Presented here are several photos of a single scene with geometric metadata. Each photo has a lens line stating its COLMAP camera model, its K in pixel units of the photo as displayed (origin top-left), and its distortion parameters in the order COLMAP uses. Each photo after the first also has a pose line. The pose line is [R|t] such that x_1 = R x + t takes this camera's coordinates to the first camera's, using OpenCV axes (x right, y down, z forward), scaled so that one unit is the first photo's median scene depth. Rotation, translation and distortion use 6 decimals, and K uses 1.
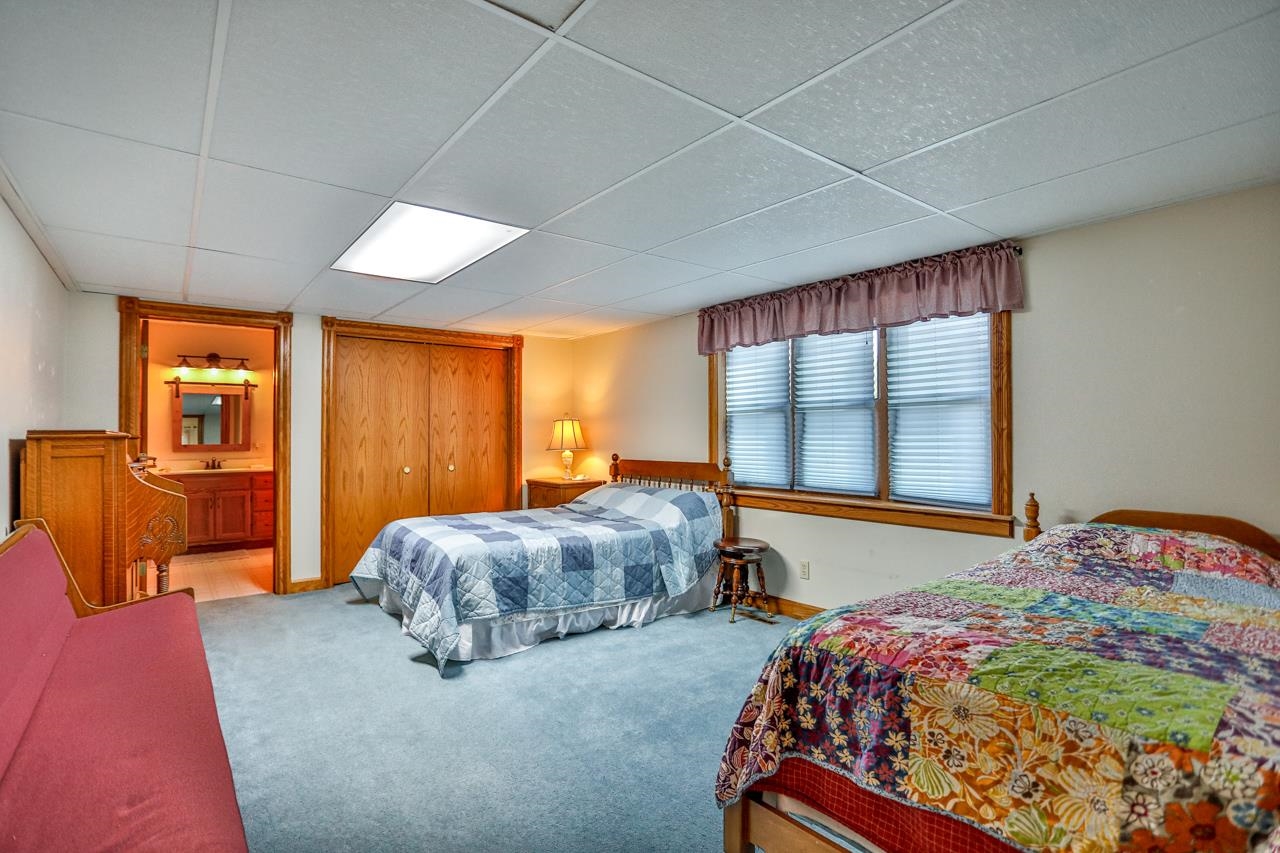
lens RADIAL K [[630.9, 0, 647.5], [0, 630.9, 425.8], [0, 0, 1]] dist [-0.041642, 0.016936]
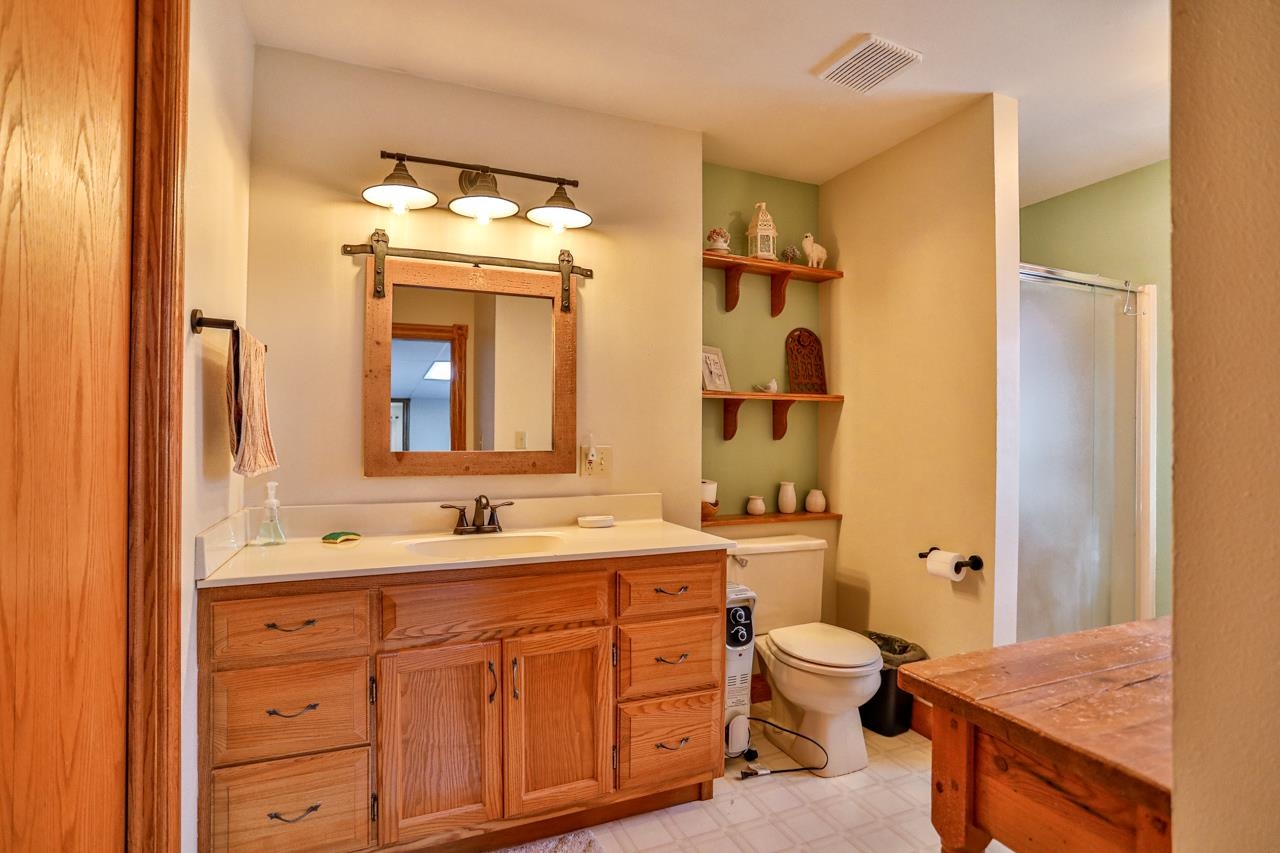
lens RADIAL K [[630.9, 0, 631.6], [0, 630.9, 430.2], [0, 0, 1]] dist [-0.041642, 0.016936]
pose [[0.962333, 0.001806, -0.271869, -0.560988], [-0.001589, 0.999998, 0.001017, 0.019596], [0.271870, -0.000547, 0.962334, 0.744970]]
